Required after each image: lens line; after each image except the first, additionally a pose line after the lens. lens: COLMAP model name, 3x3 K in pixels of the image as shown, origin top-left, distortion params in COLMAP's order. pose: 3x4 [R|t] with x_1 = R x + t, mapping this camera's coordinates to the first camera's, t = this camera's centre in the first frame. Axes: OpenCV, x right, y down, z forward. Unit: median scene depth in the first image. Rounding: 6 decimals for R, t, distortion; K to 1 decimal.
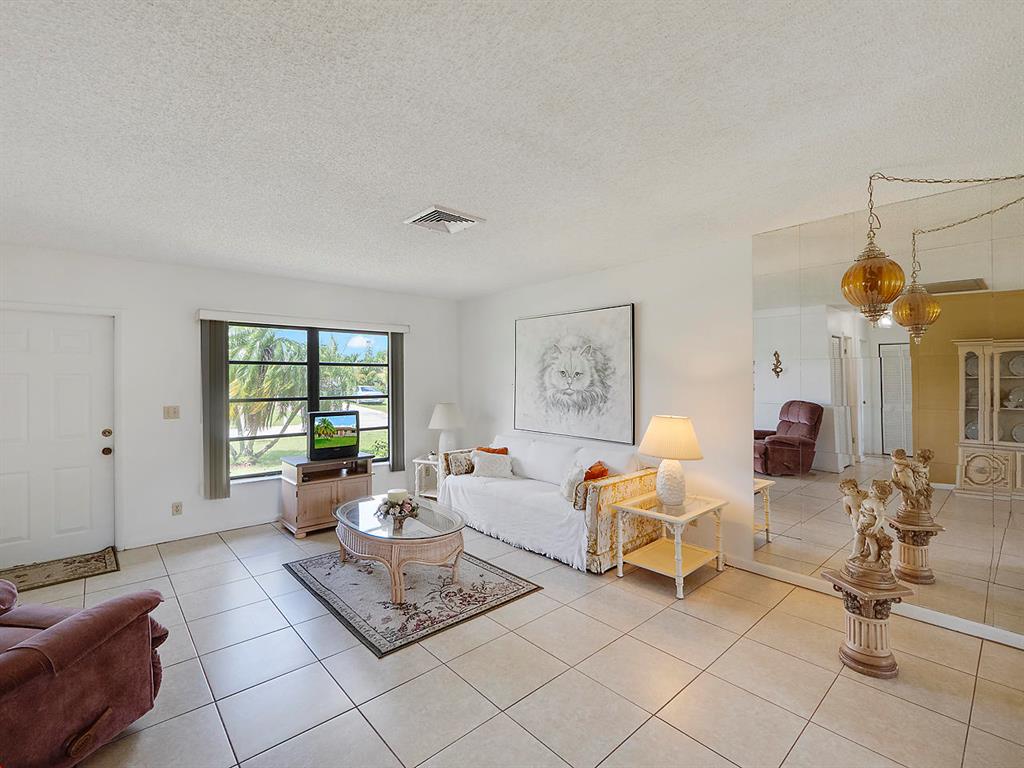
lens RADIAL K [[451.4, 0, 485.7], [0, 451.4, 379.2], [0, 0, 1]] dist [-0.010629, -0.000022]
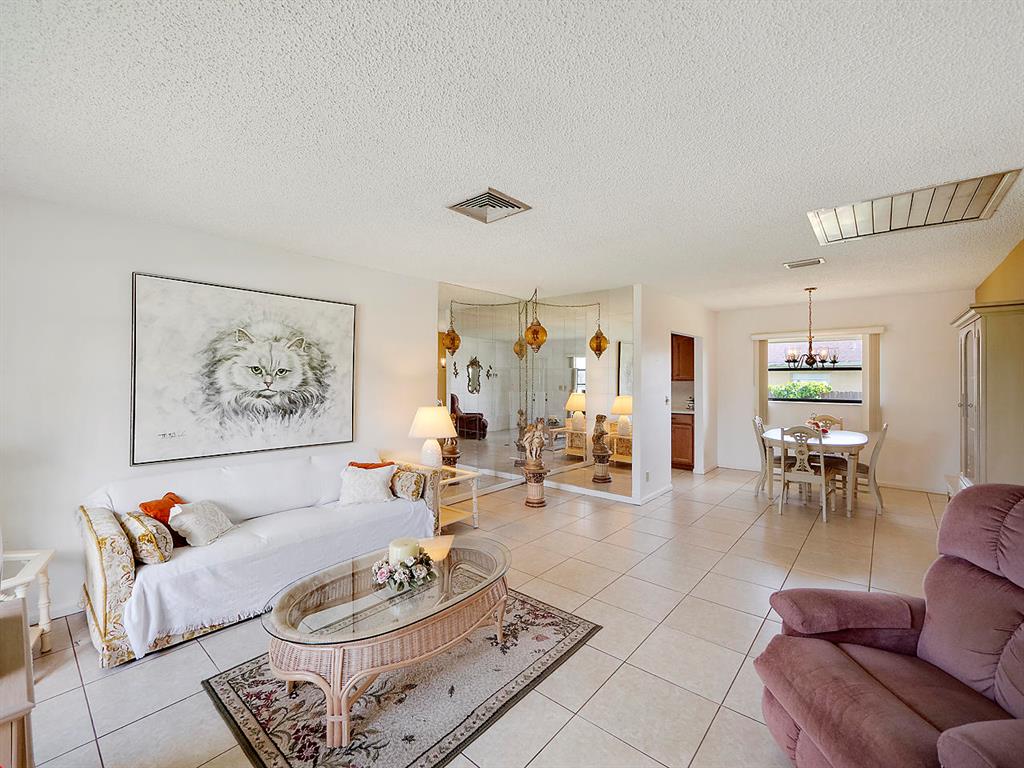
lens RADIAL K [[451.4, 0, 514.9], [0, 451.4, 378.5], [0, 0, 1]] dist [-0.010629, -0.000022]
pose [[-0.164244, 0.002140, 0.986417, -0.685596], [-0.002035, 0.999995, -0.002509, 0.003168], [-0.986418, -0.002419, -0.164239, 0.735088]]
